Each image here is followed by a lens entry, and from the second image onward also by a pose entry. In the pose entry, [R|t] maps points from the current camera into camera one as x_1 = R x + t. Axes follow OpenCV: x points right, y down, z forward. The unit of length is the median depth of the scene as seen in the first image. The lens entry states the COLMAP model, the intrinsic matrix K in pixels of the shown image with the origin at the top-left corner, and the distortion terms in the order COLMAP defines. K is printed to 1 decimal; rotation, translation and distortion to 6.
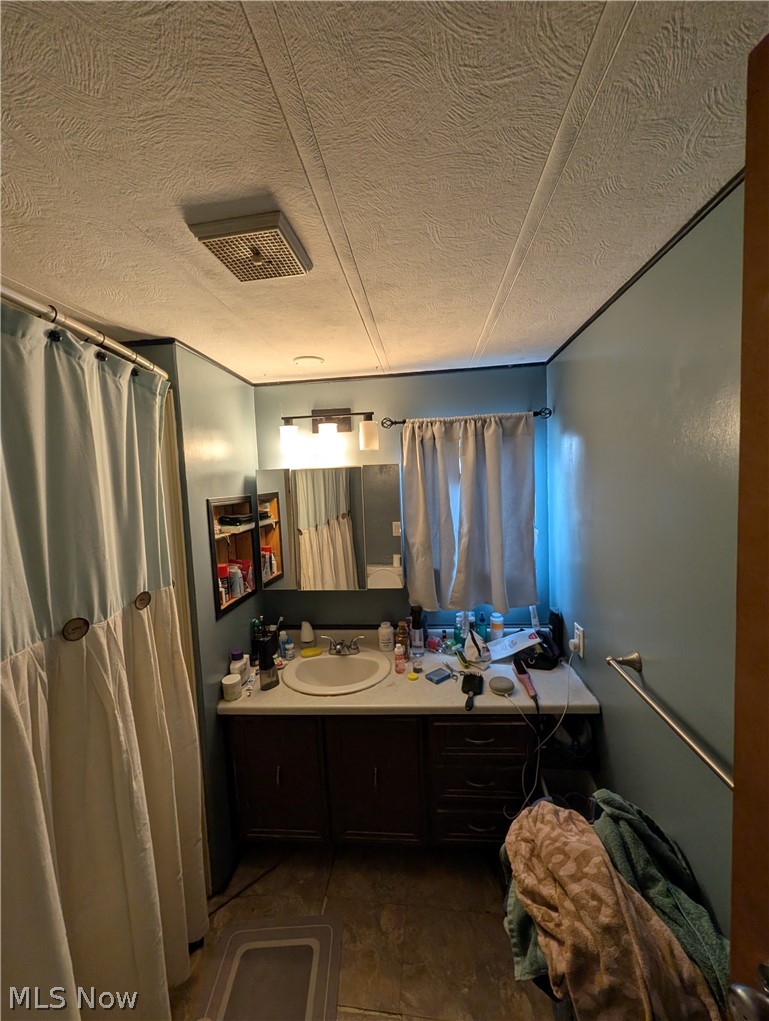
lens RADIAL K [[390.7, 0, 381.8], [0, 390.7, 510.5], [0, 0, 1]] dist [0.004288, -0.000270]
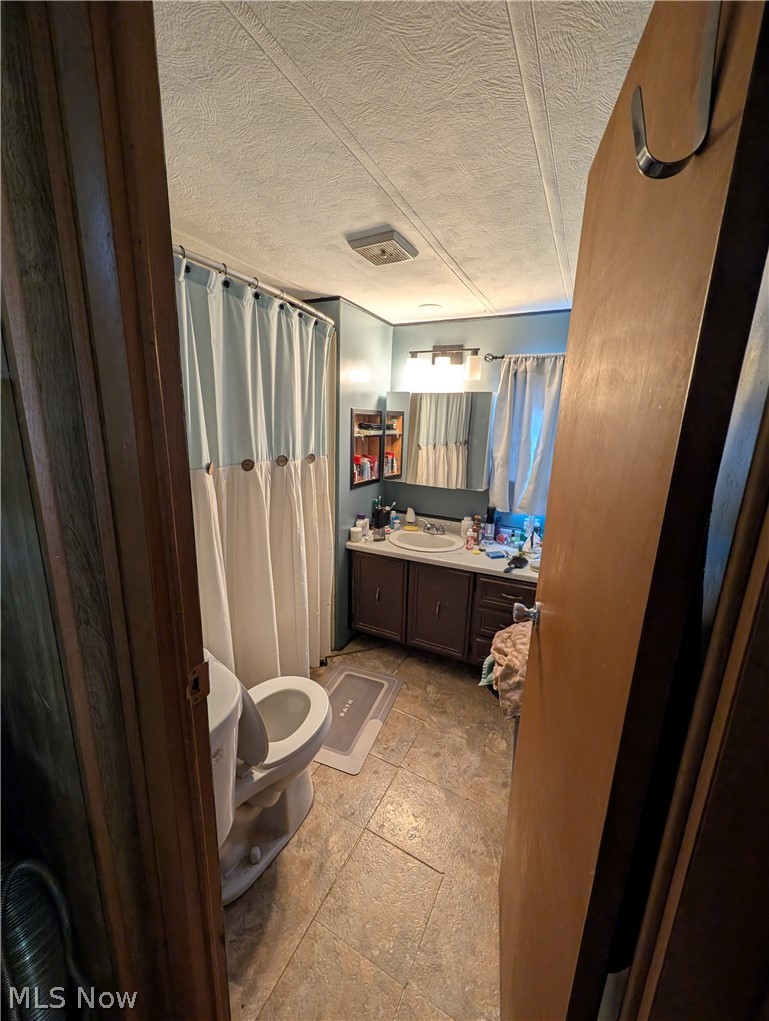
lens RADIAL K [[390.7, 0, 383.5], [0, 390.7, 509.9], [0, 0, 1]] dist [0.004288, -0.000270]
pose [[0.928465, 0.153679, -0.338137, 0.231384], [-0.100058, 0.980220, 0.170756, 0.084254], [0.357690, -0.124707, 0.925476, -0.387461]]
